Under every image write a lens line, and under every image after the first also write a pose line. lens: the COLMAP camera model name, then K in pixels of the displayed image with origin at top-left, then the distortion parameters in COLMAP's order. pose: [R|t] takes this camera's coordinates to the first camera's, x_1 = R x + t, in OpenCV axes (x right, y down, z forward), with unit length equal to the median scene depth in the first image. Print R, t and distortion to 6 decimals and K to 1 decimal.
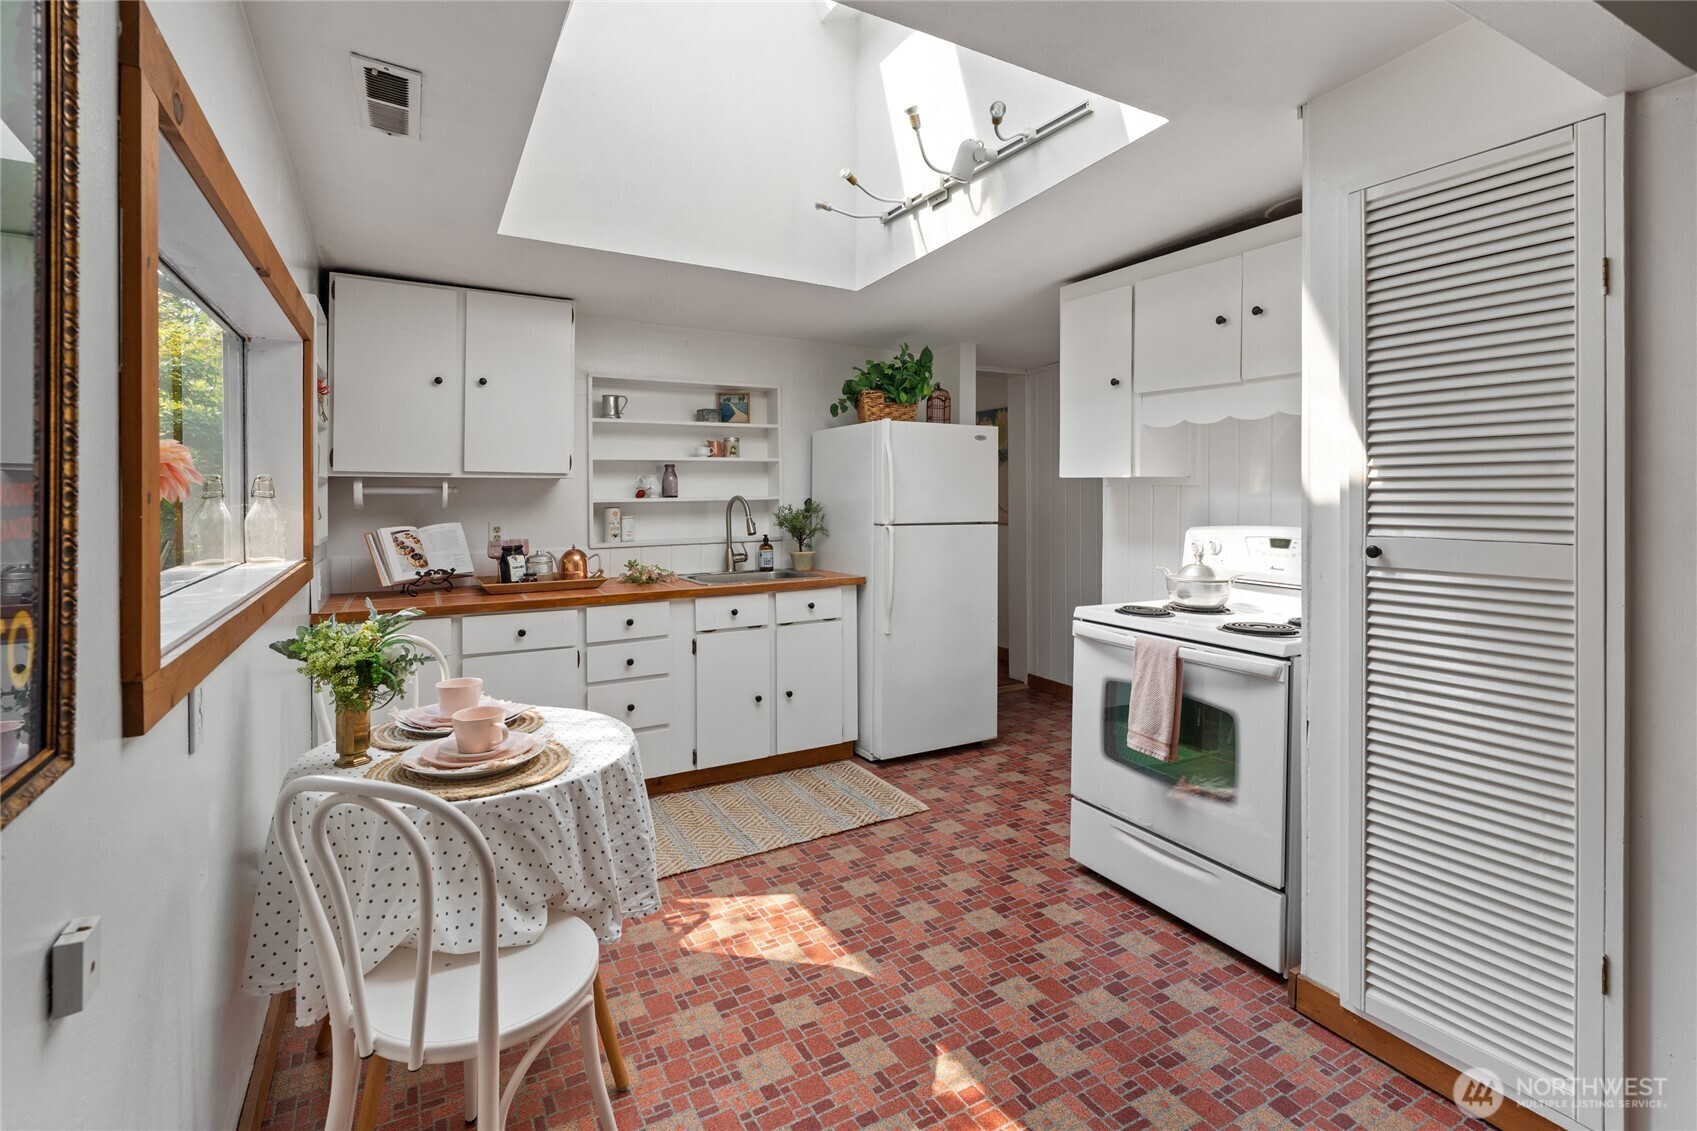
lens RADIAL K [[782.3, 0, 849.5], [0, 782.3, 491.0], [0, 0, 1]] dist [-0.006643, 0.000869]
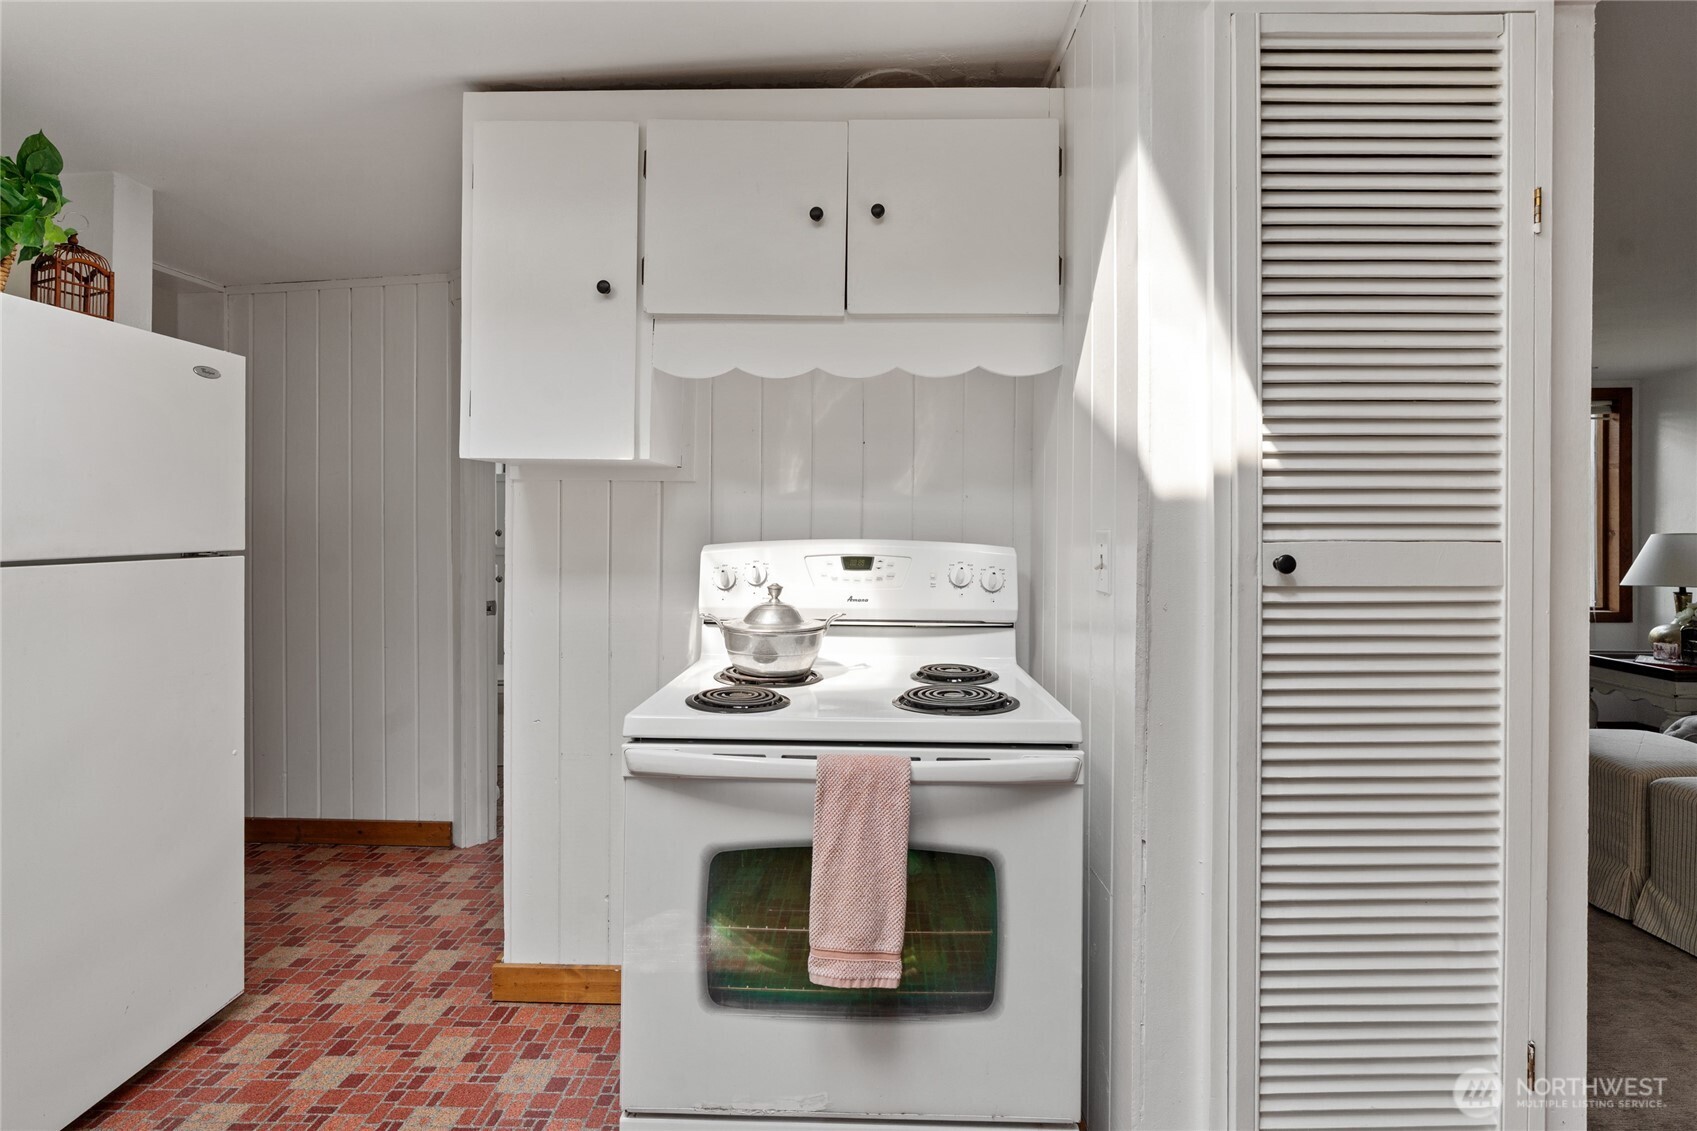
lens RADIAL K [[782.3, 0, 844.8], [0, 782.3, 524.4], [0, 0, 1]] dist [-0.006643, 0.000869]
pose [[0.516442, -0.005582, 0.856304, -0.042590], [-0.002649, 0.999964, 0.008117, 0.021876], [-0.856318, -0.006460, 0.516408, 0.529708]]
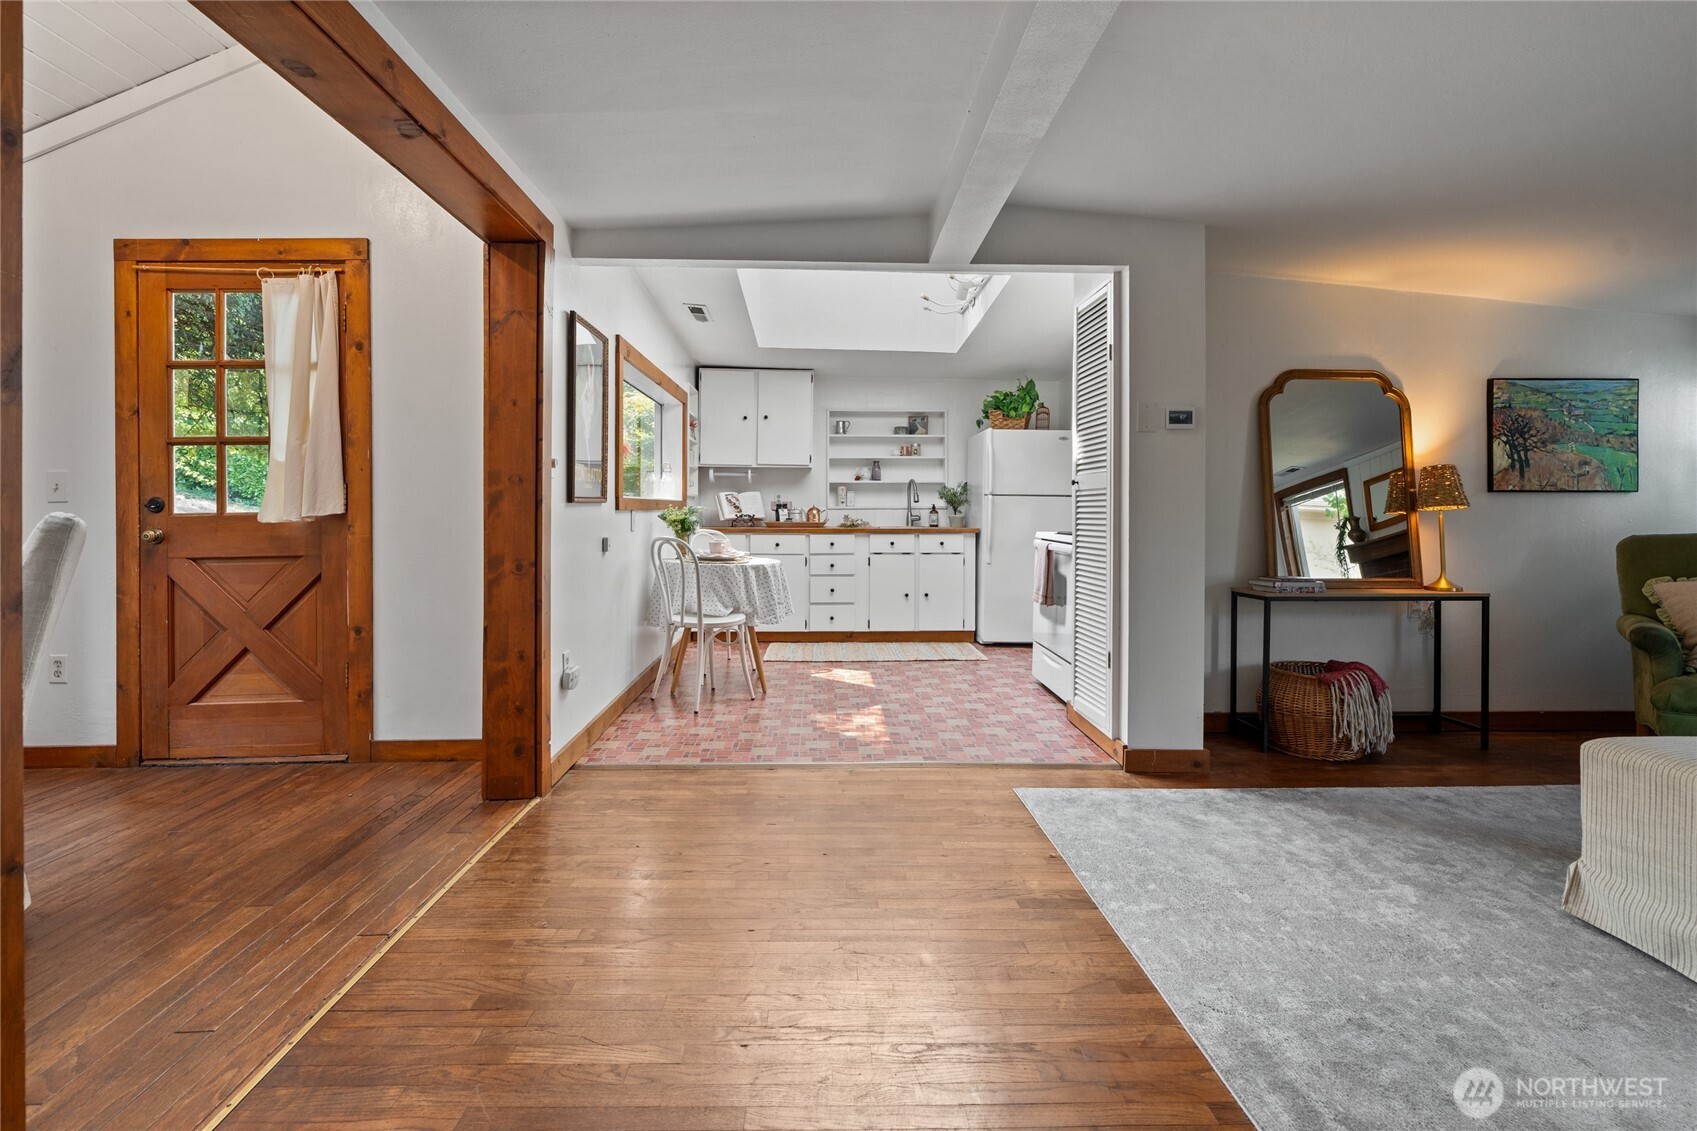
lens RADIAL K [[782.3, 0, 864.1], [0, 782.3, 508.4], [0, 0, 1]] dist [-0.006643, 0.000869]
pose [[0.895033, 0.006944, -0.445945, 0.604519], [-0.007366, 0.999973, 0.000788, 0.081545], [0.445939, 0.002579, 0.895060, -0.613630]]
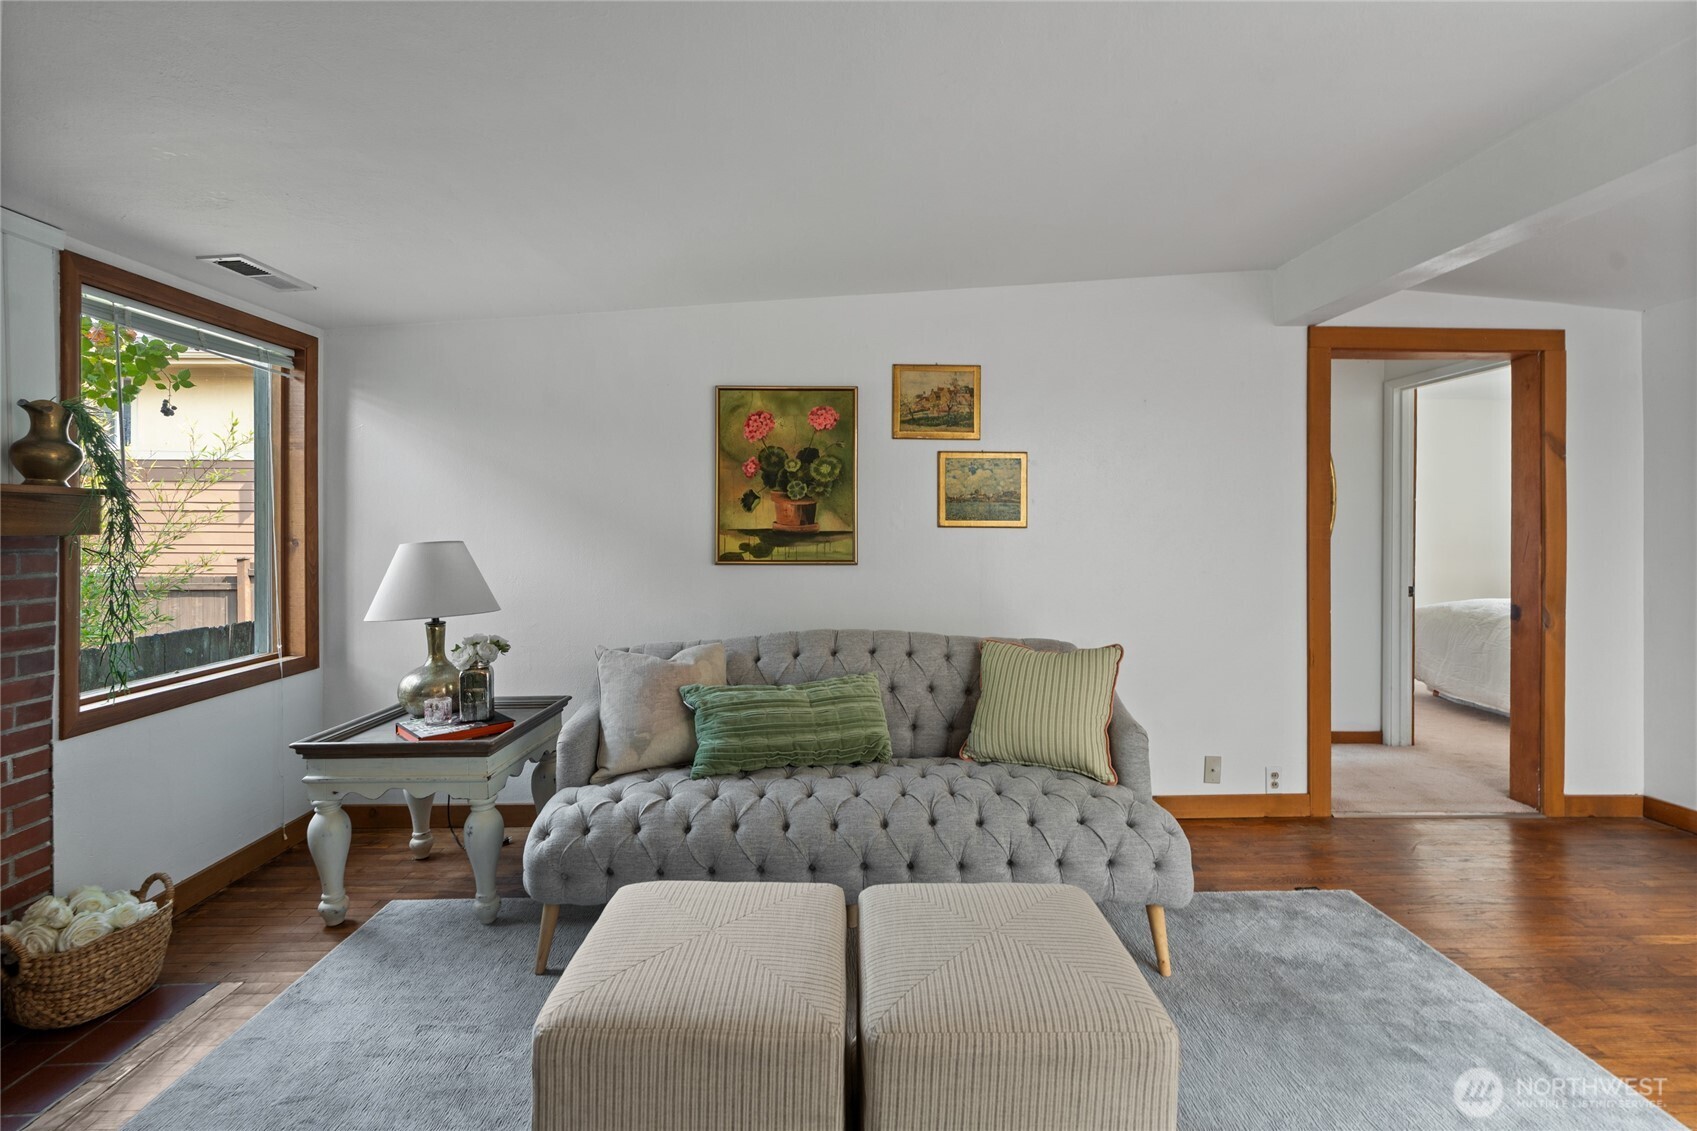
lens RADIAL K [[782.3, 0, 868.0], [0, 782.3, 514.9], [0, 0, 1]] dist [-0.006643, 0.000869]
pose [[-0.886268, 0.006017, 0.463135, 0.794397], [0.000210, 0.999921, -0.012588, 0.022123], [-0.463174, -0.011059, -0.886199, 0.592074]]
